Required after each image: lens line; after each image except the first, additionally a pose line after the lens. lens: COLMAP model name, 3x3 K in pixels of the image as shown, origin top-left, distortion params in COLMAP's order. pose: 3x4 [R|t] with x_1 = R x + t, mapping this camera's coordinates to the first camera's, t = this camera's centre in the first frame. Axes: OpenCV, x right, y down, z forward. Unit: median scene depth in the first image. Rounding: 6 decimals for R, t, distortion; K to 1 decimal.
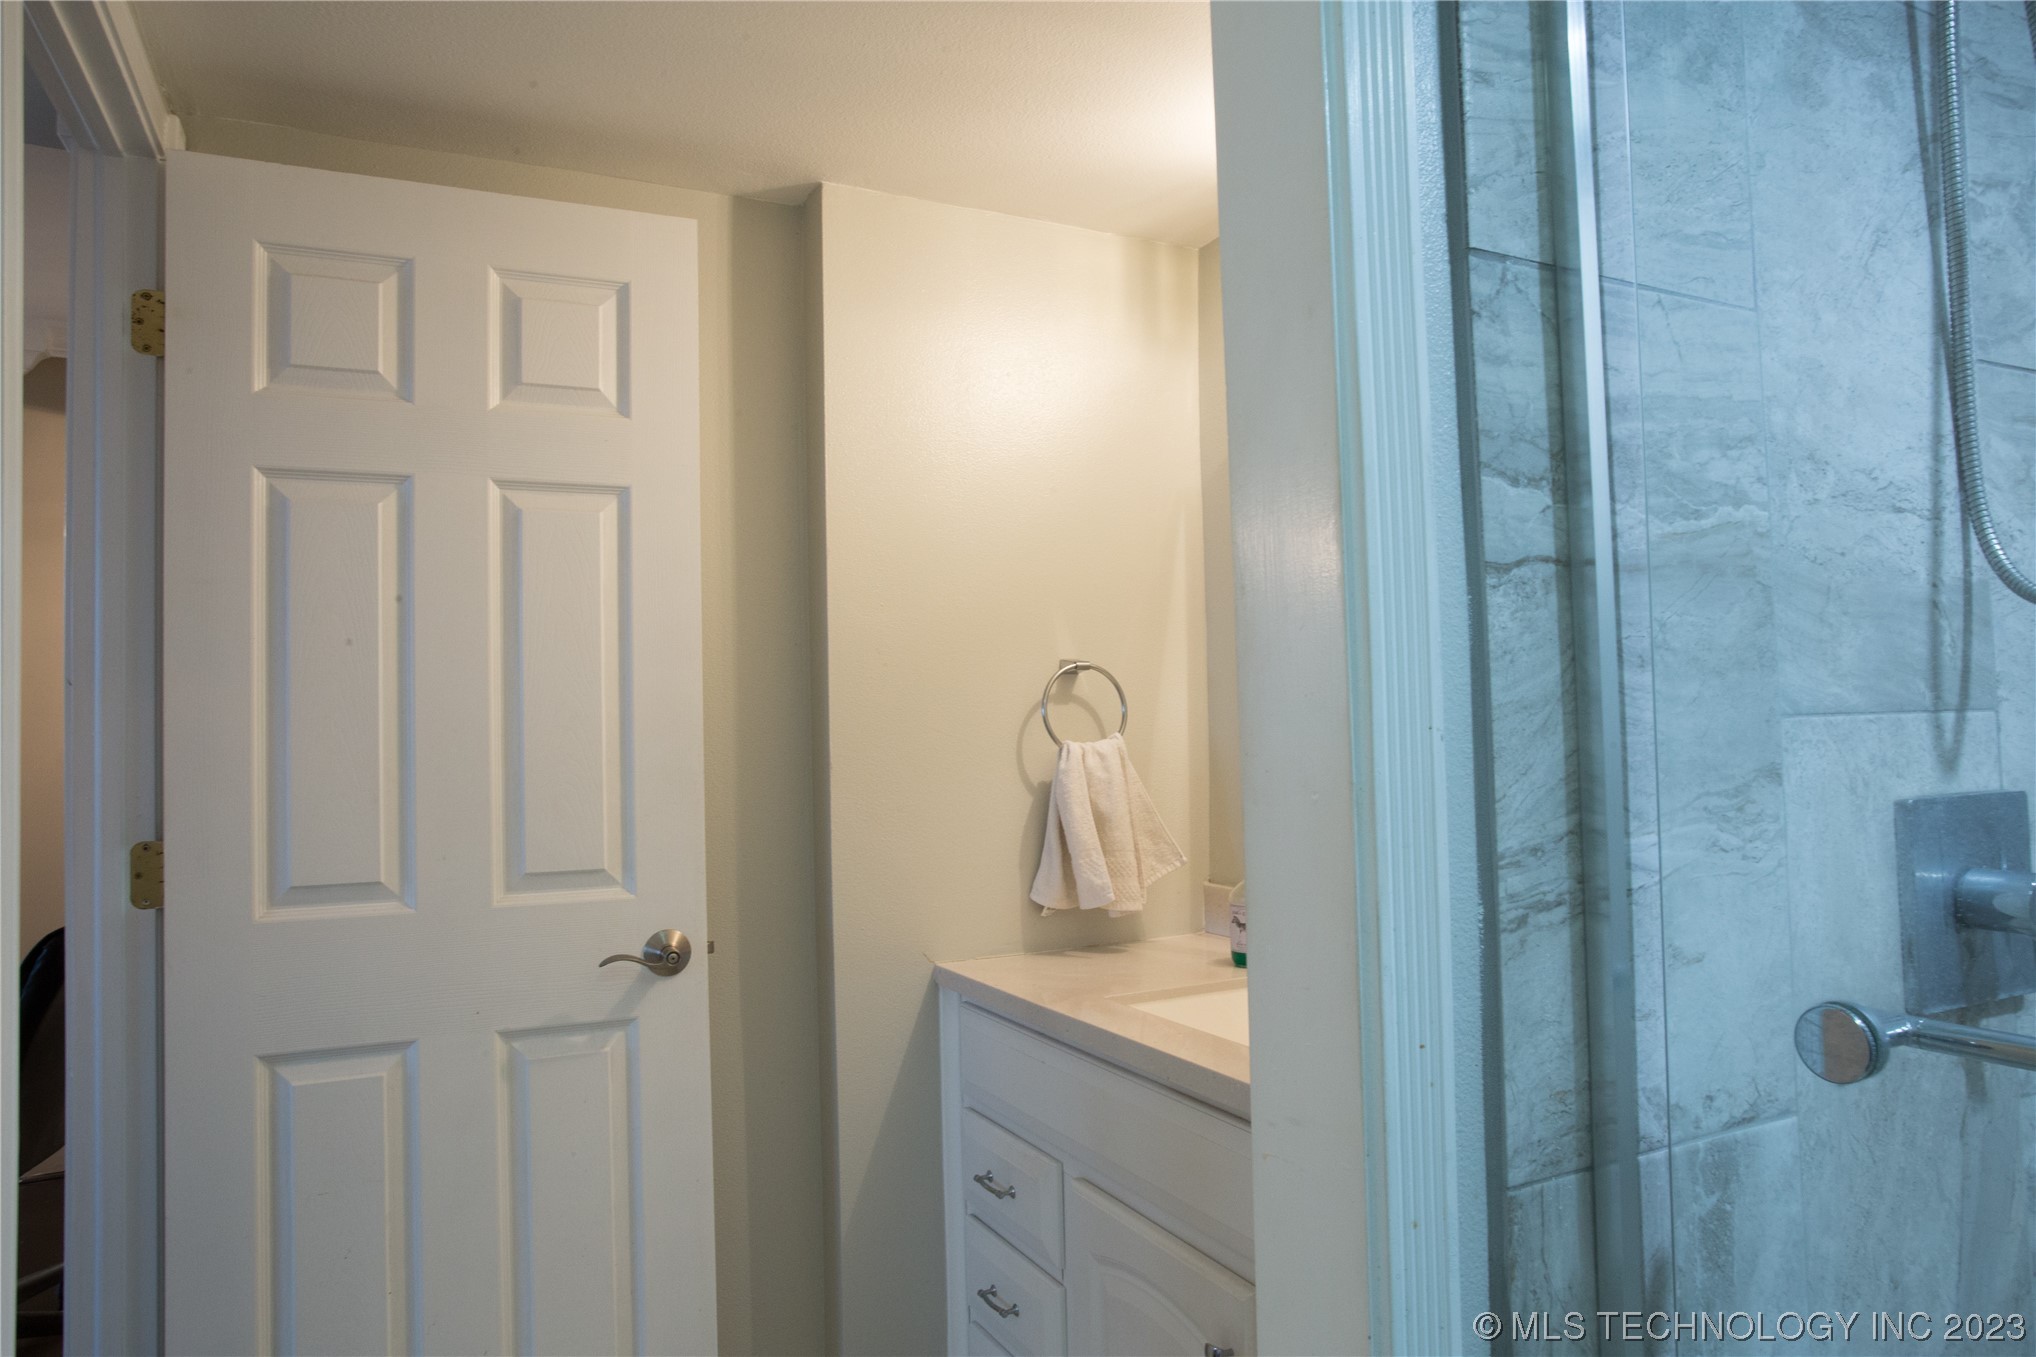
lens RADIAL K [[1297.4, 0, 1006.6], [0, 1297.4, 694.3], [0, 0, 1]] dist [-0.033889, 0.031065]
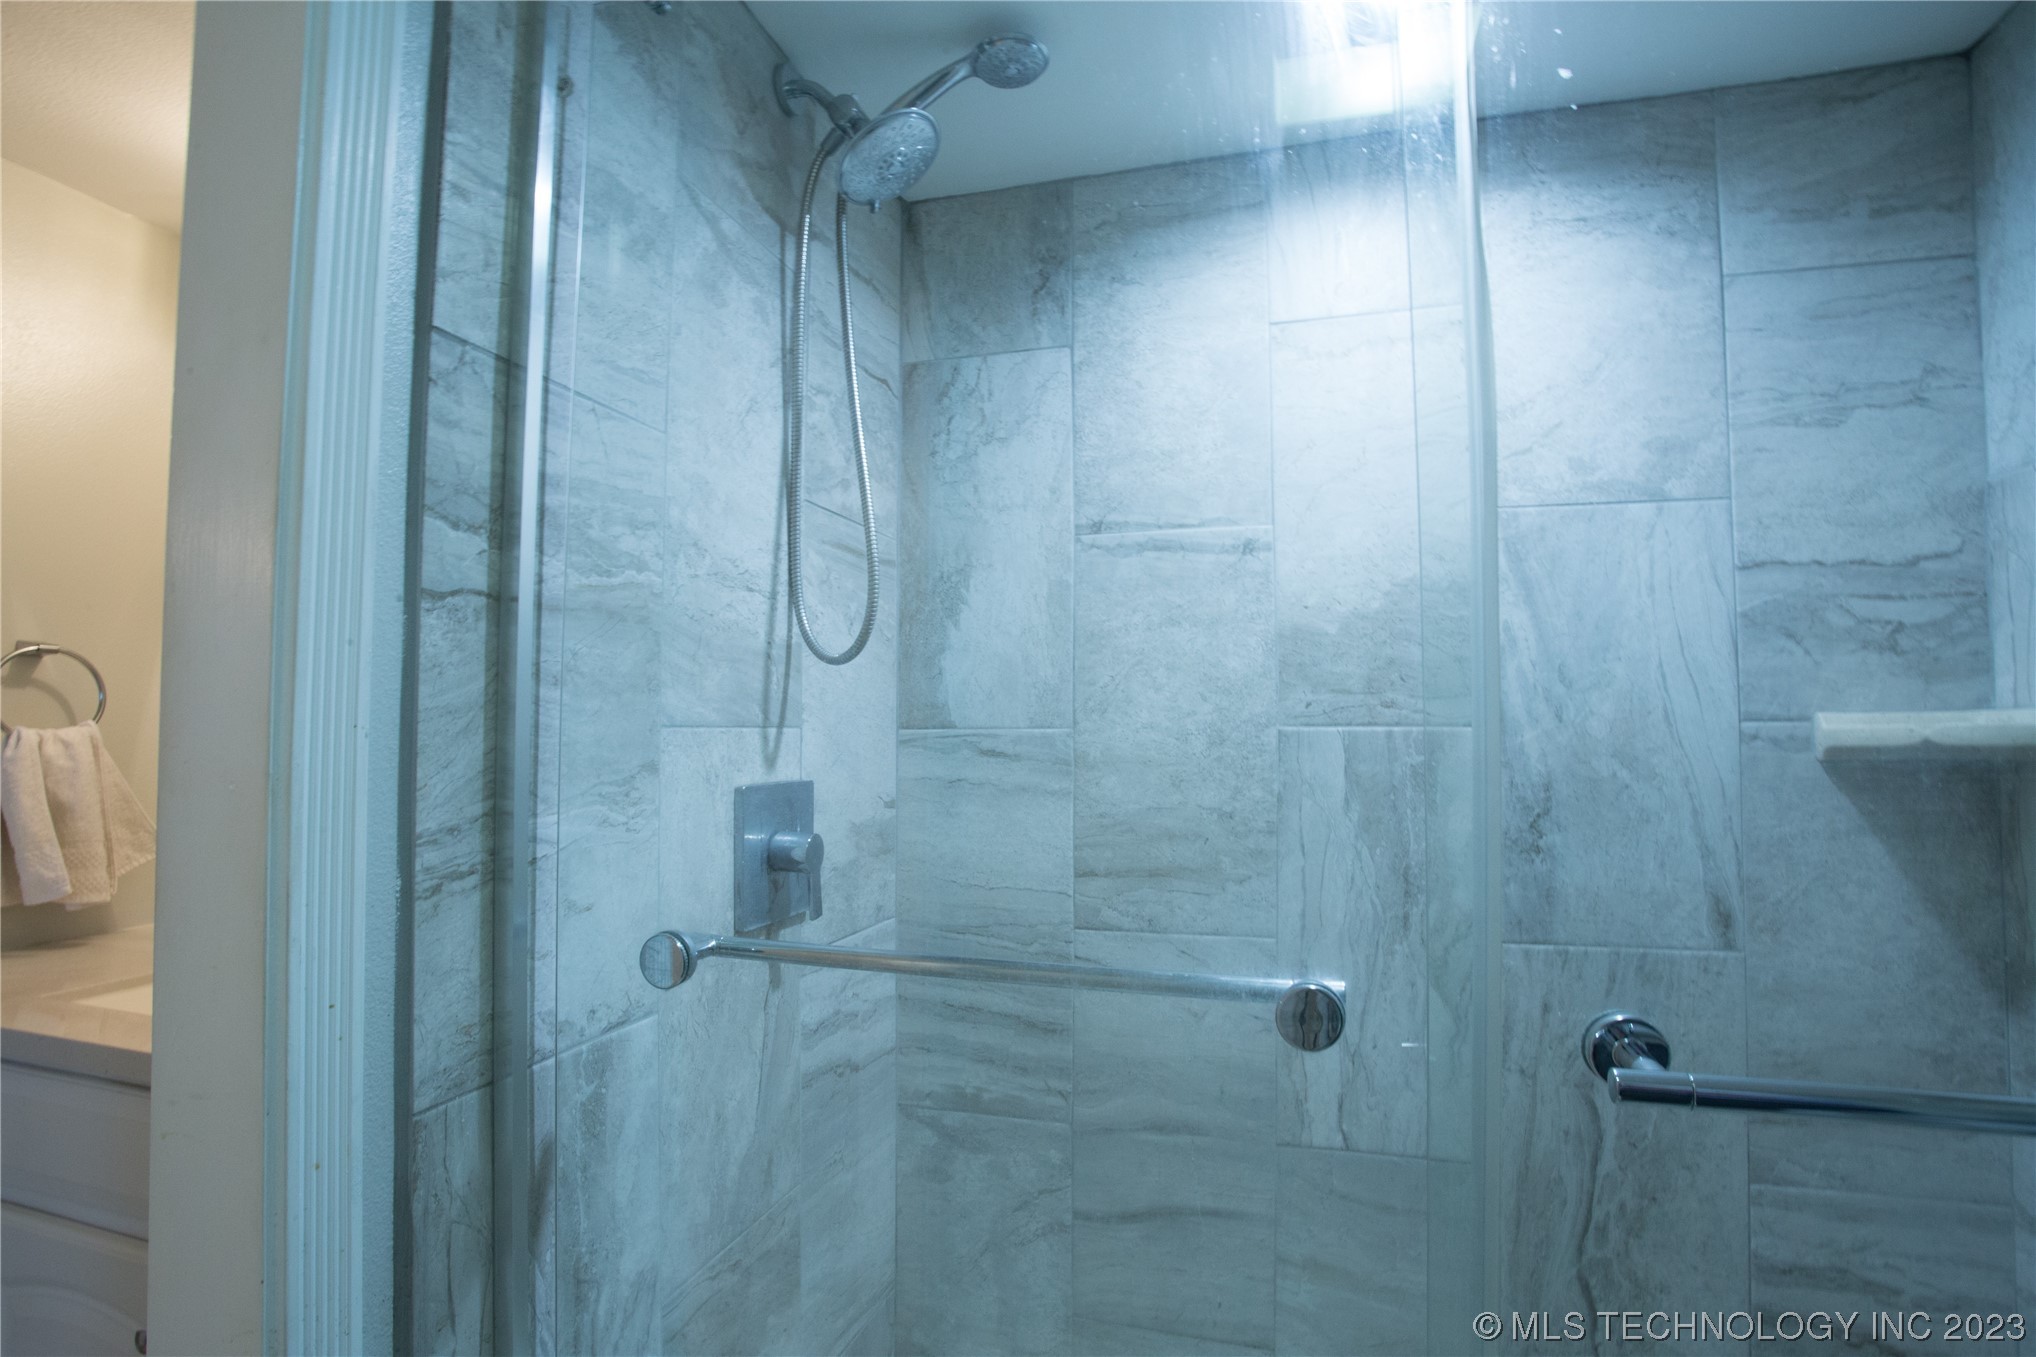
lens RADIAL K [[1007.2, 0, 1020.4], [0, 1007.2, 693.7], [0, 0, 1]] dist [-0.059686, 0.018544]
pose [[0.692394, 0.056022, 0.719342, 0.057676], [-0.048023, 0.998349, -0.031528, -0.001997], [-0.719920, -0.012715, 0.693940, -0.015325]]
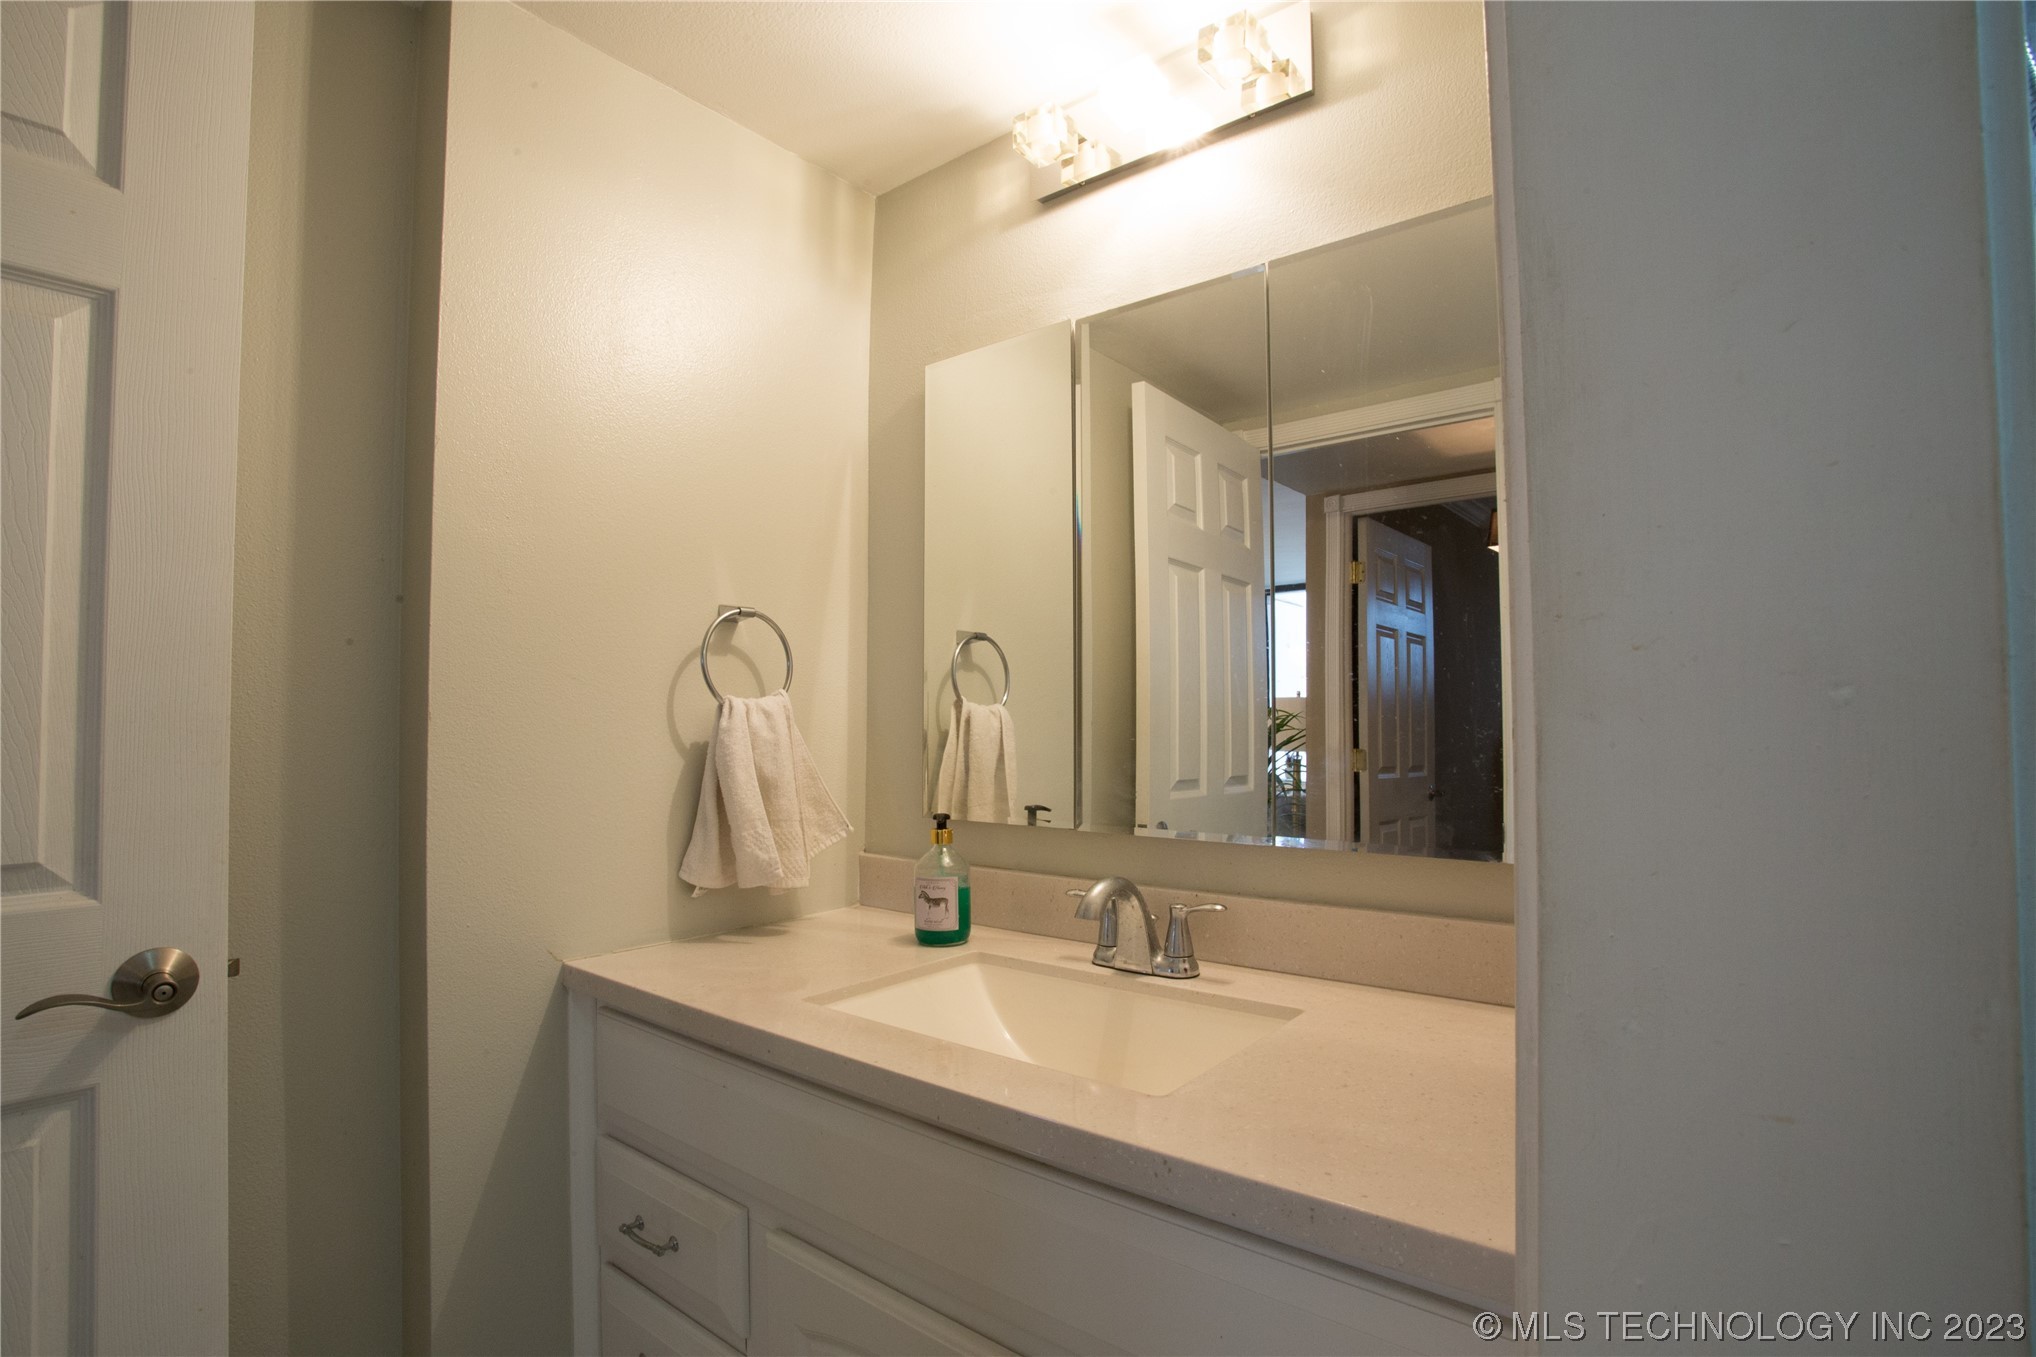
lens RADIAL K [[1007.2, 0, 1011.7], [0, 1007.2, 696.3], [0, 0, 1]] dist [-0.059686, 0.018544]
pose [[0.907197, 0.032314, 0.419463, -0.081058], [-0.033529, 0.999428, -0.004476, 0.041249], [-0.419367, -0.010003, 0.907761, 0.387911]]
